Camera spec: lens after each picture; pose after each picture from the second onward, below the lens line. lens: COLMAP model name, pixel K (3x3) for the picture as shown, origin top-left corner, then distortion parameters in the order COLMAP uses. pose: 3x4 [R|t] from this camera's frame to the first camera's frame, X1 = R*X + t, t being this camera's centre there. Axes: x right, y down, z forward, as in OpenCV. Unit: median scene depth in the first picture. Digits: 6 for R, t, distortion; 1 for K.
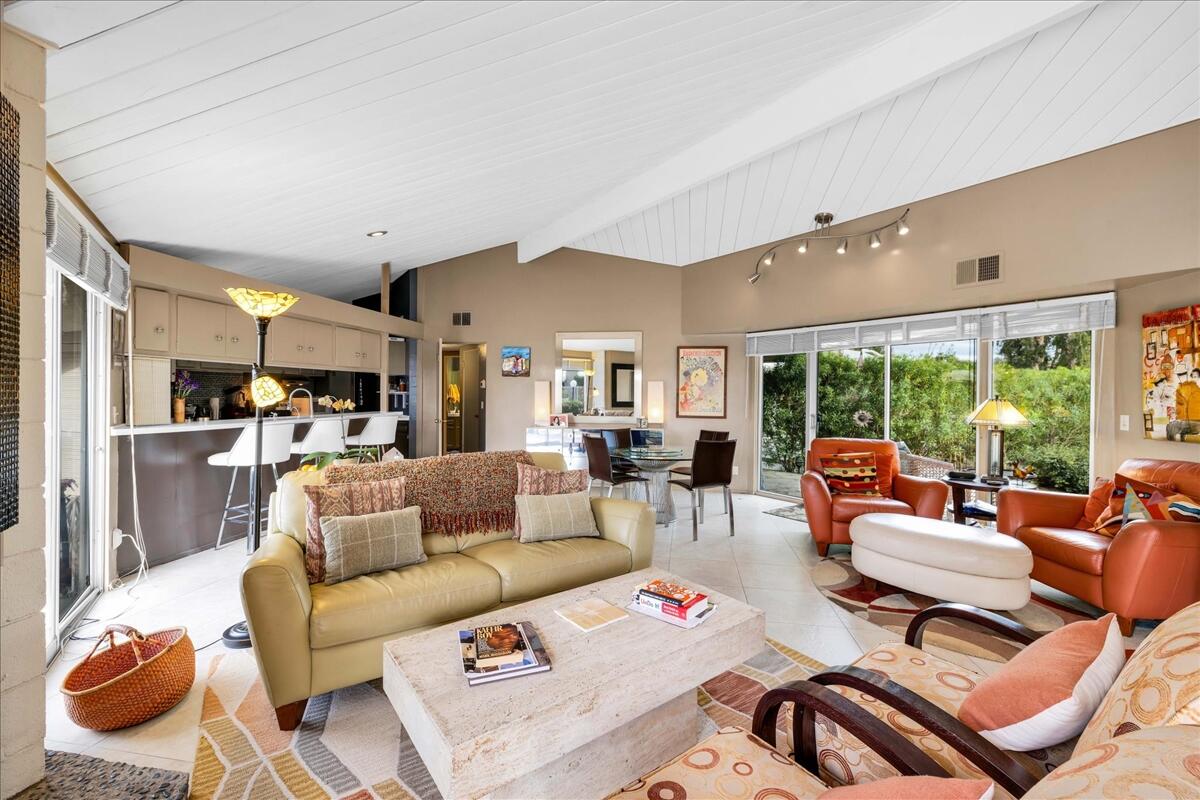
lens RADIAL K [[505.3, 0, 597.2], [0, 505.3, 395.7], [0, 0, 1]] dist [0.001681, -0.000117]
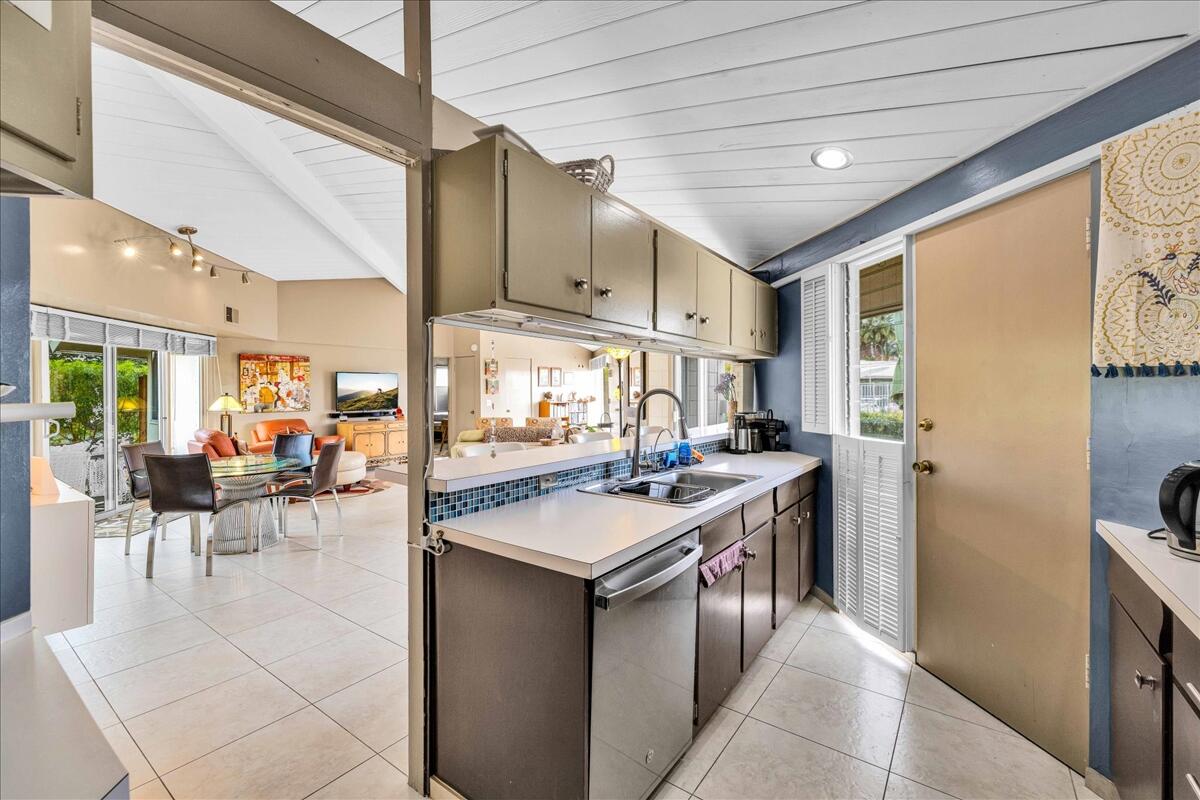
lens RADIAL K [[505.3, 0, 597.2], [0, 505.3, 395.7], [0, 0, 1]] dist [0.001681, -0.000117]
pose [[-0.897259, -0.010575, 0.441378, -1.145452], [-0.004465, 0.999879, 0.014878, -0.025505], [-0.441482, 0.011379, -0.897198, 2.212379]]
